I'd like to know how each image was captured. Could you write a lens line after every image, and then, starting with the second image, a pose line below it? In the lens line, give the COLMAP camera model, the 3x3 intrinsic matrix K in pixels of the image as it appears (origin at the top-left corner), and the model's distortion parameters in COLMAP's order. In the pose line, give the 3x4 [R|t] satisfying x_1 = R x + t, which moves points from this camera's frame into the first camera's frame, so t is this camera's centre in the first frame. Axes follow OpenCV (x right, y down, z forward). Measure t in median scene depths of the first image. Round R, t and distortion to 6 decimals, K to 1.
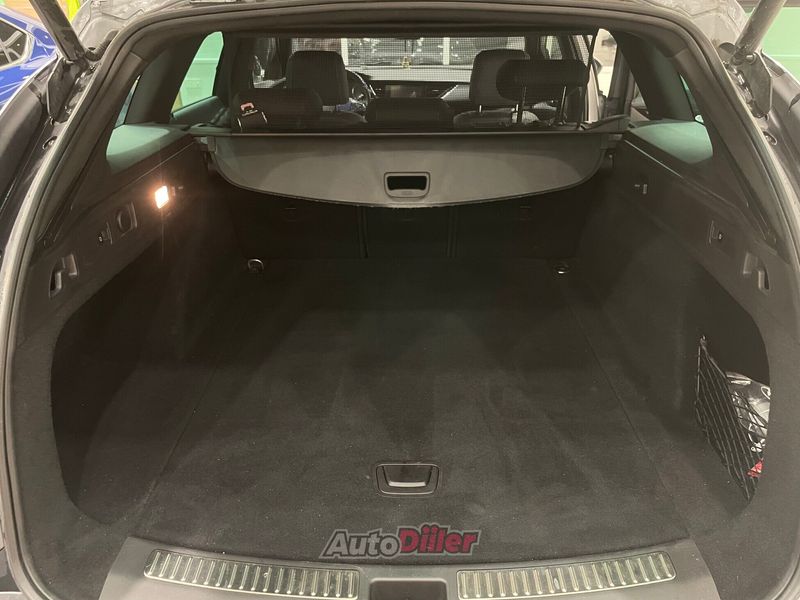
lens RADIAL K [[631.7, 0, 401.7], [0, 631.7, 297.0], [0, 0, 1]] dist [-0.003530, -0.008557]
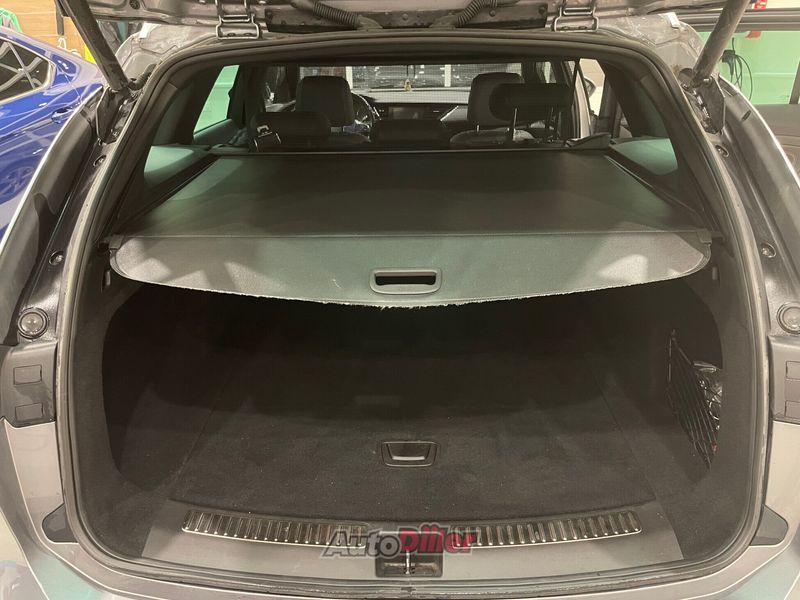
lens RADIAL K [[617.5, 0, 398.0], [0, 617.5, 301.0], [0, 0, 1]] dist [0.001342, -0.001237]
pose [[0.999898, -0.006190, -0.012872, 0.005649], [0.005948, 0.999806, -0.018766, 0.033641], [0.012986, 0.018688, 0.999741, -0.110977]]
